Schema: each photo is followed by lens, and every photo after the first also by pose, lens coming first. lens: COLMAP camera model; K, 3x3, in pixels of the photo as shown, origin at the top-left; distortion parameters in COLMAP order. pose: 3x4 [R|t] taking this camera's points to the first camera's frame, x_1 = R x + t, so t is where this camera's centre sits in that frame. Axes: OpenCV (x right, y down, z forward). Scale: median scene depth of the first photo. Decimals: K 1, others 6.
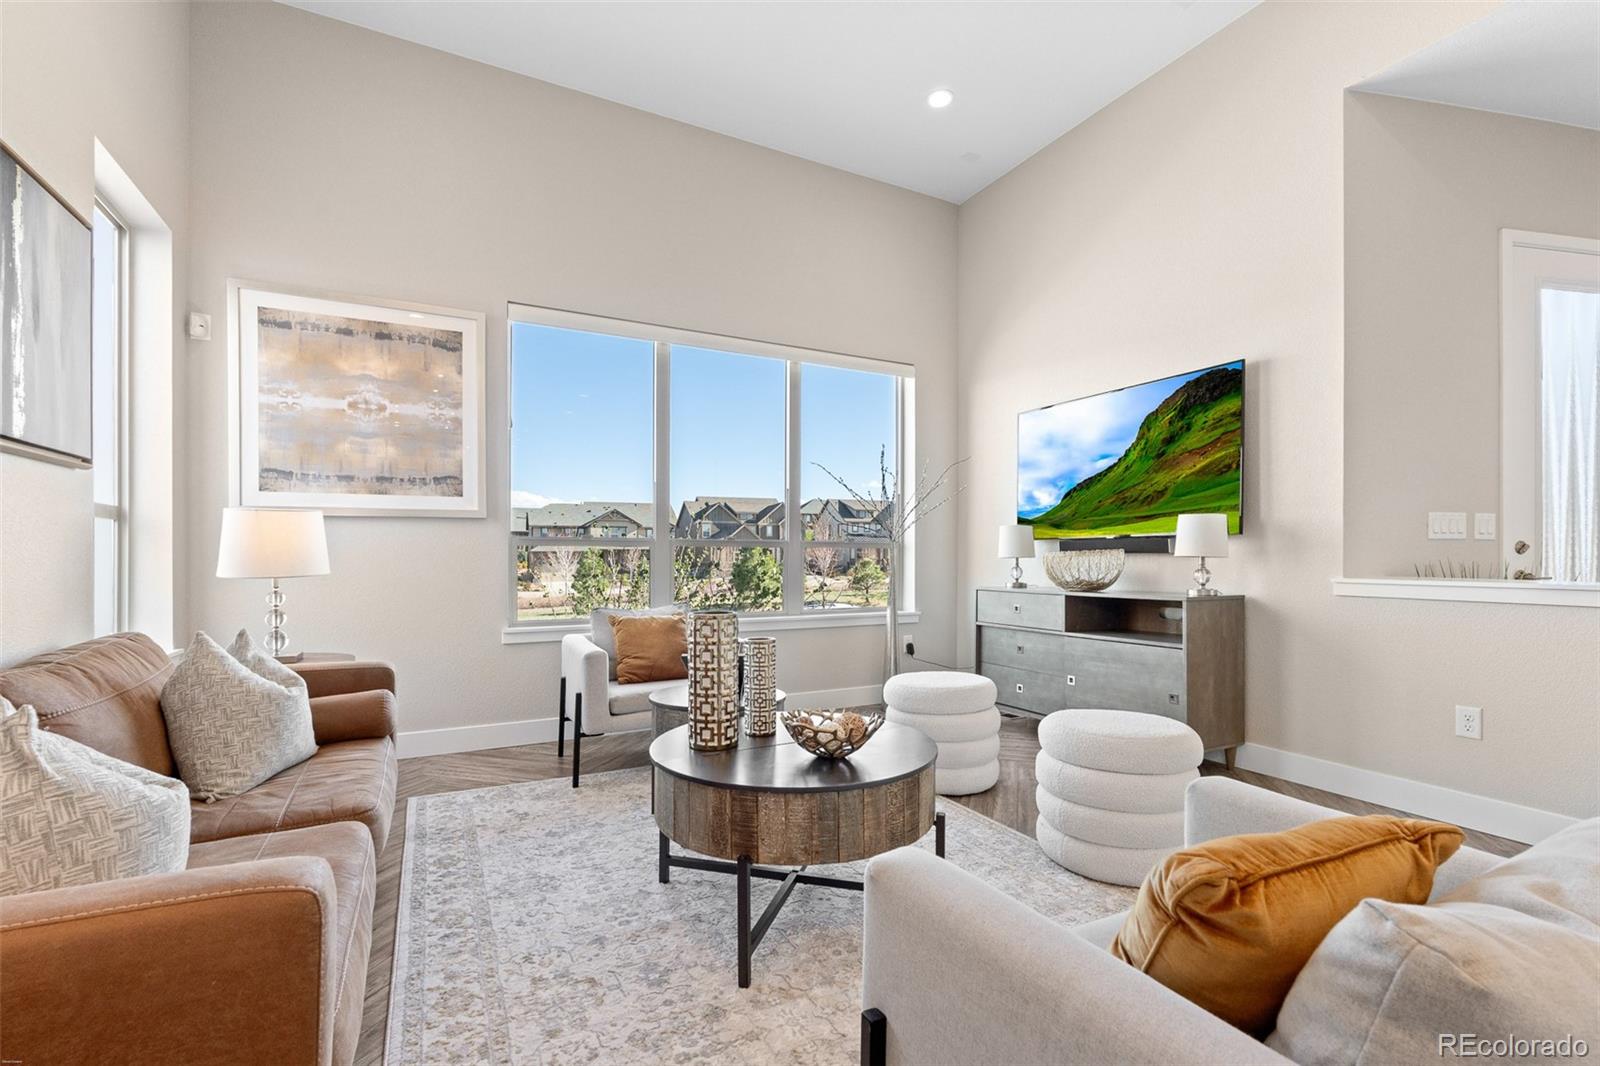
lens RADIAL K [[703.8, 0, 801.8], [0, 703.8, 556.8], [0, 0, 1]] dist [-0.014215, 0.003824]
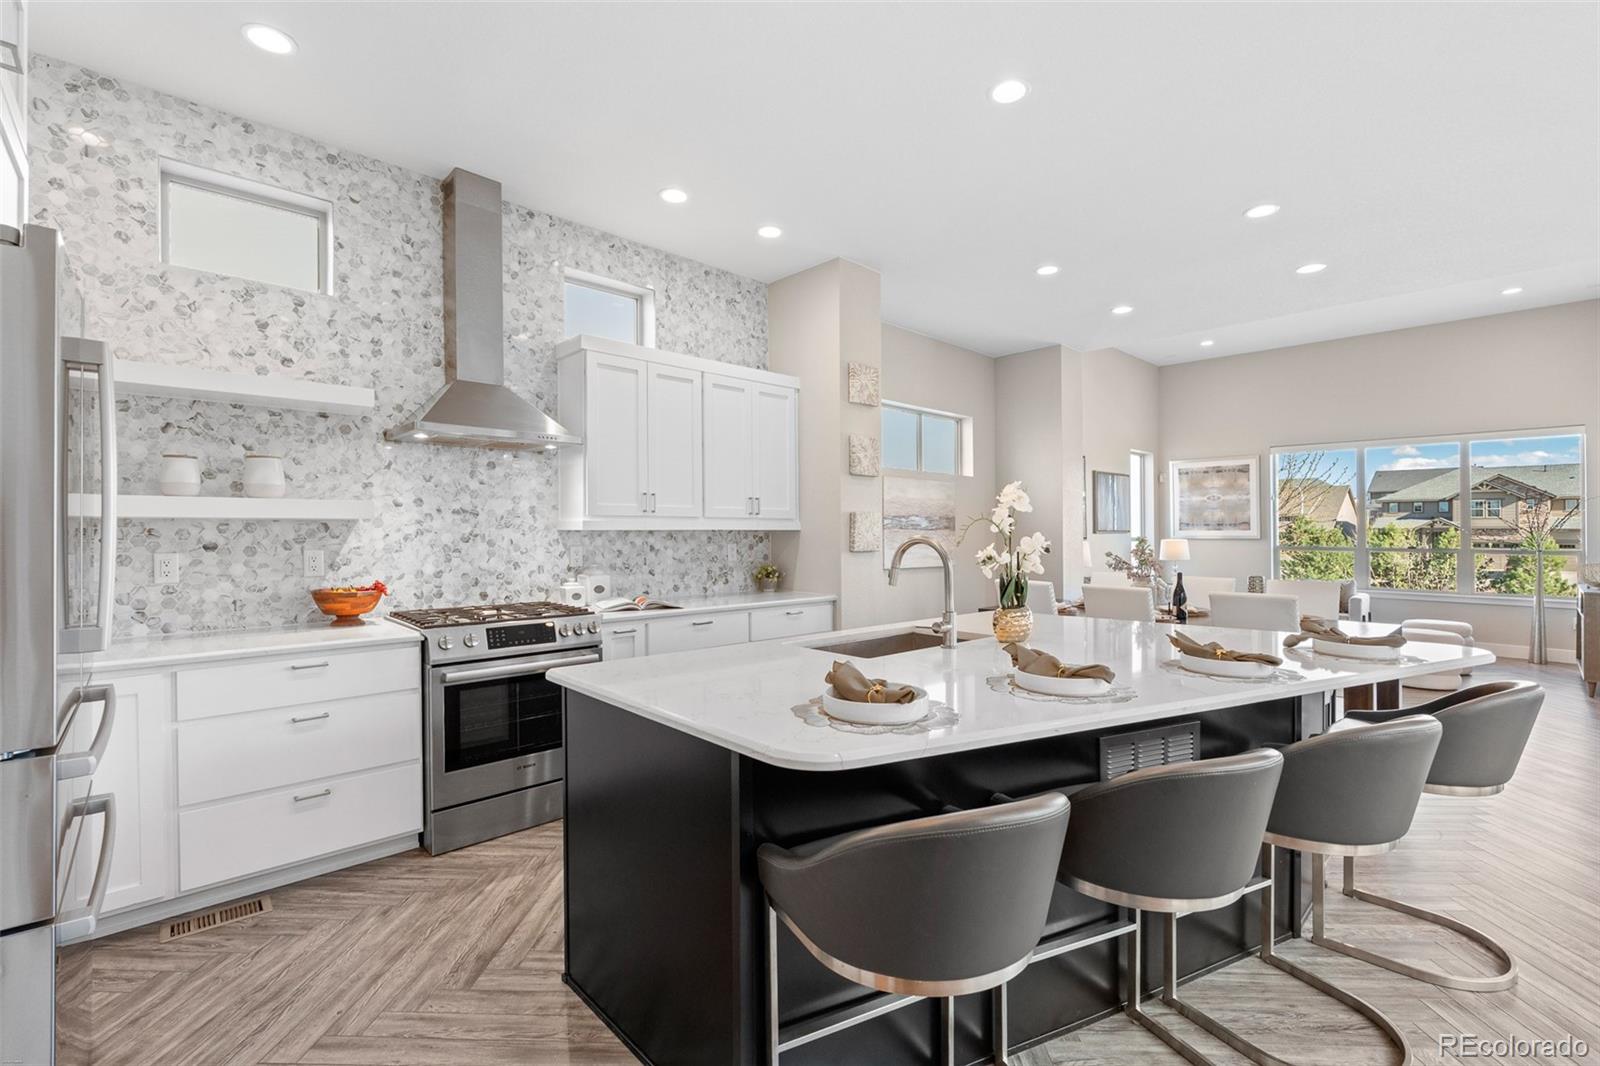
lens RADIAL K [[703.8, 0, 804.5], [0, 703.8, 536.6], [0, 0, 1]] dist [-0.014215, 0.003824]
pose [[0.273247, 0.003839, -0.961936, 1.577385], [-0.001448, 0.999993, 0.003579, -0.070924], [0.961943, 0.000415, 0.273250, -1.288164]]
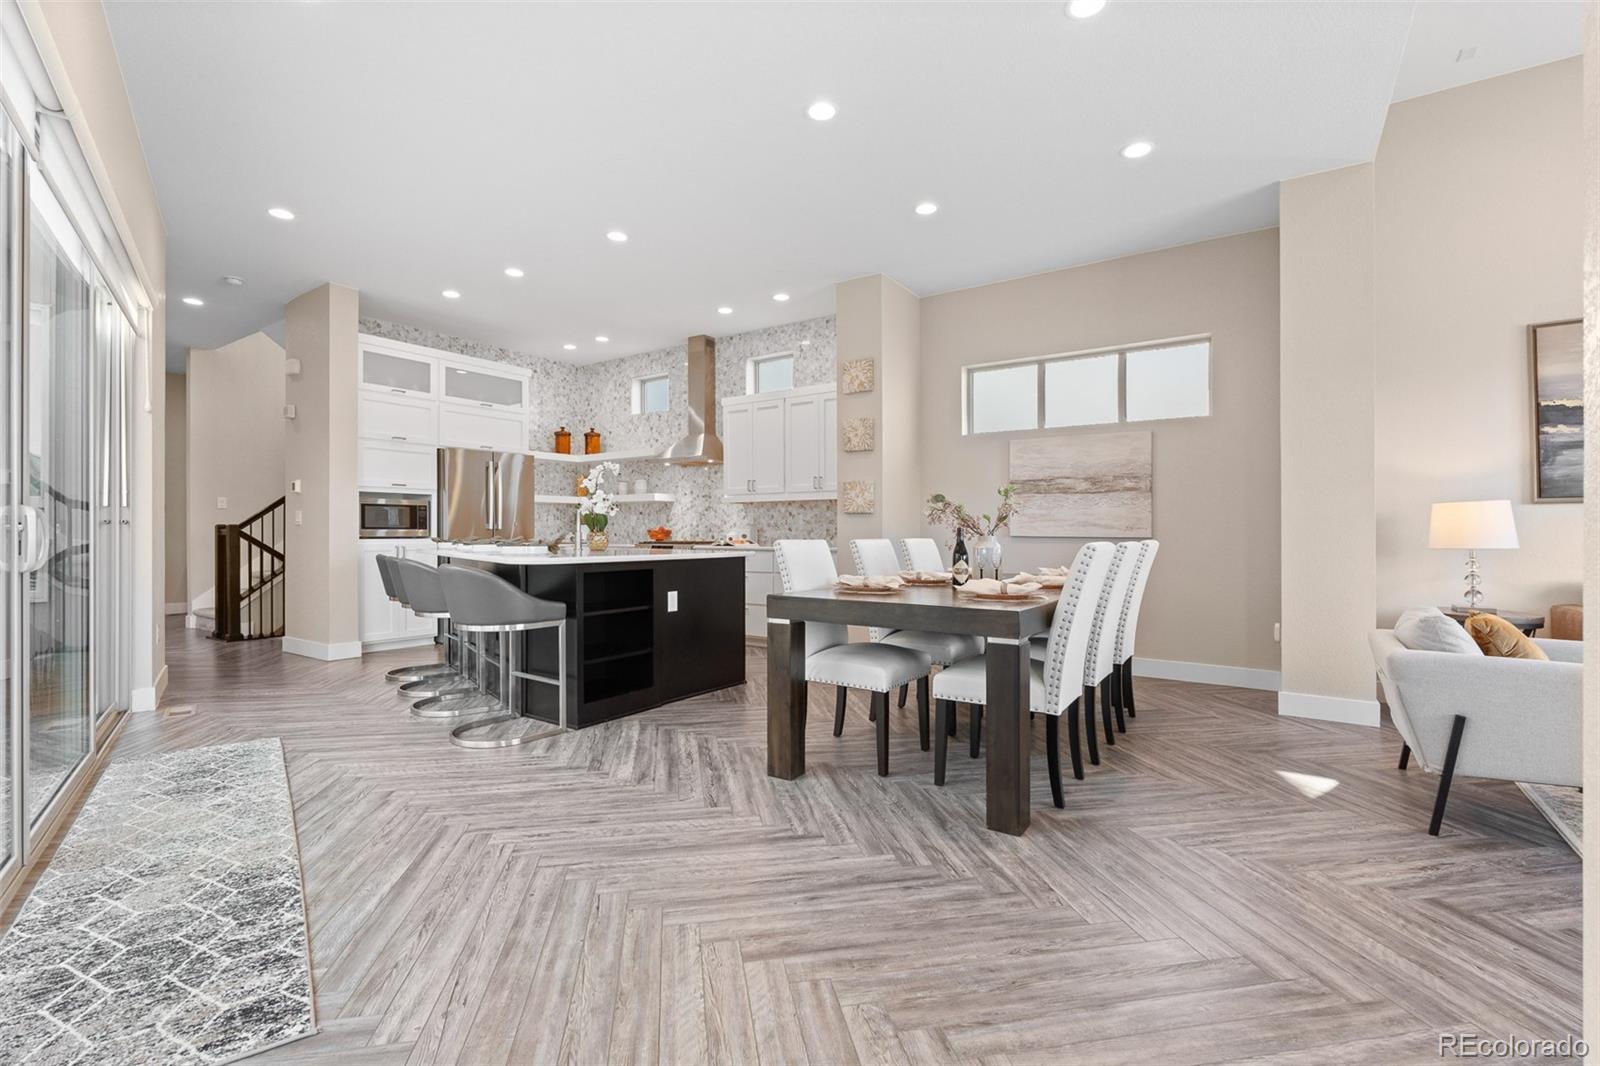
lens RADIAL K [[703.8, 0, 806.3], [0, 703.8, 533.8], [0, 0, 1]] dist [-0.014215, 0.003824]
pose [[-0.883765, -0.000720, -0.467931, 1.188152], [-0.003771, 0.999977, 0.005582, -0.000702], [0.467917, 0.006697, -0.883747, 0.553393]]
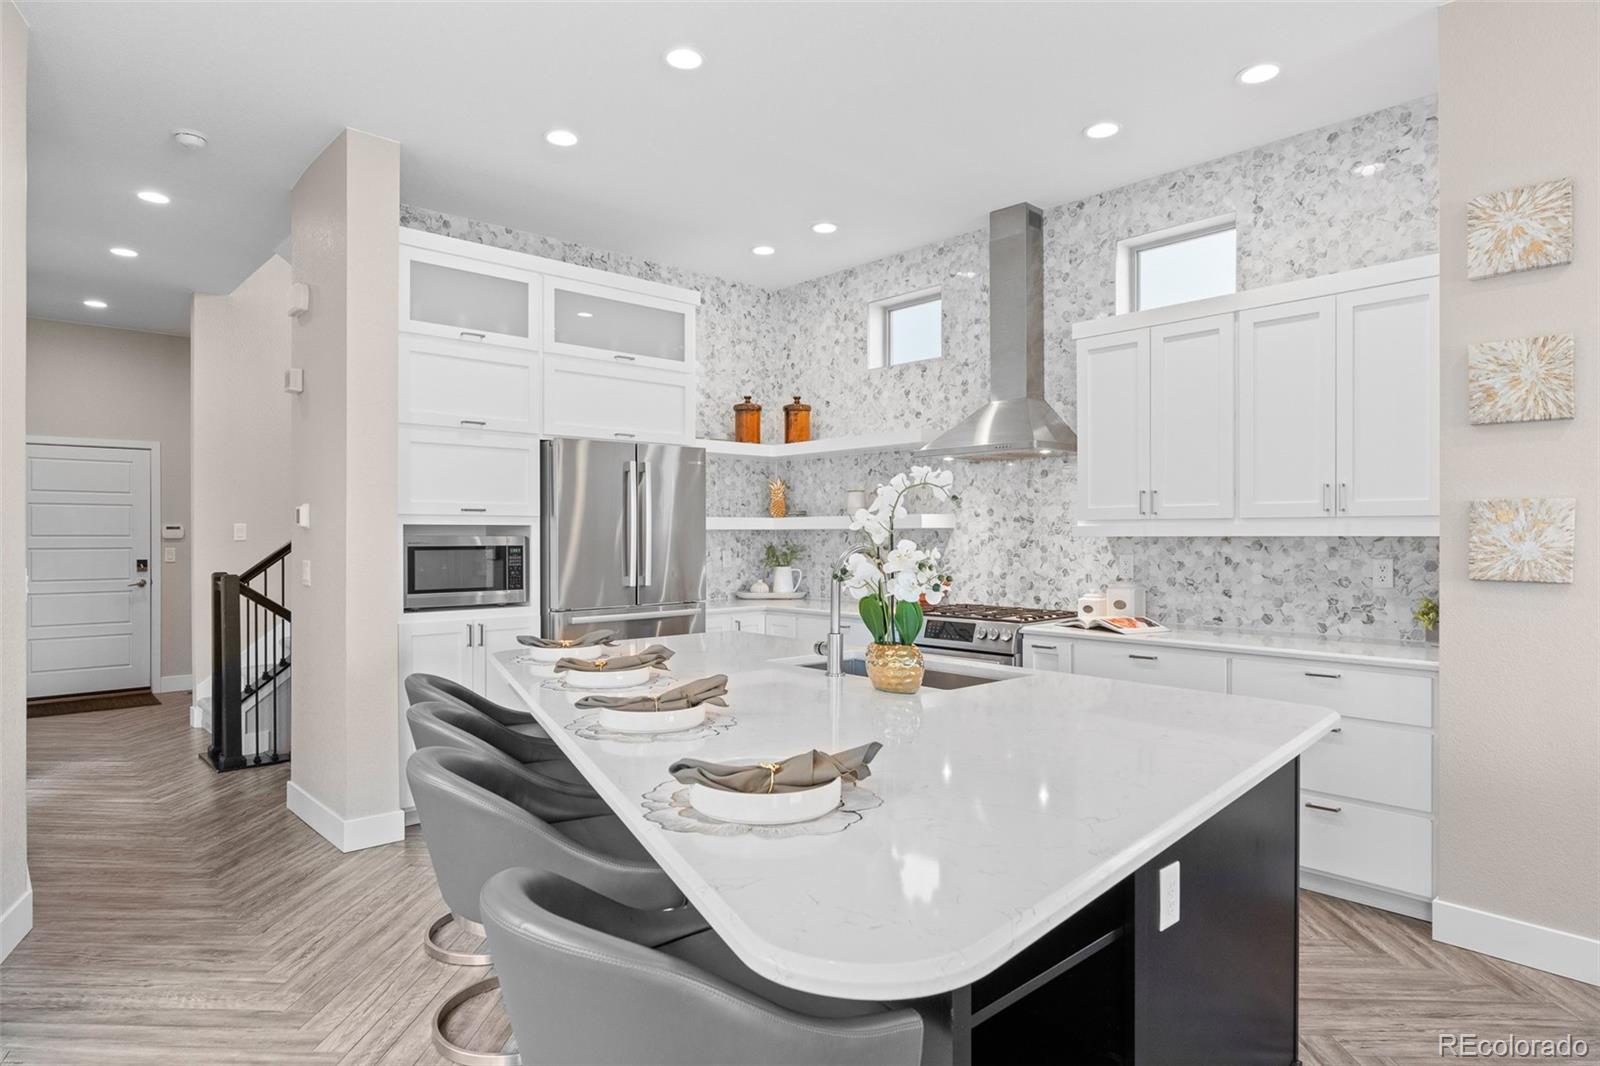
lens RADIAL K [[908.3, 0, 800.0], [0, 908.3, 539.8], [0, 0, 1]] dist [-0.011252, 0.005806]
pose [[-0.966764, 0.000427, -0.255672, 1.156331], [-0.001788, 0.999963, 0.008430, -0.082058], [0.255666, 0.008607, -0.966727, -0.199525]]
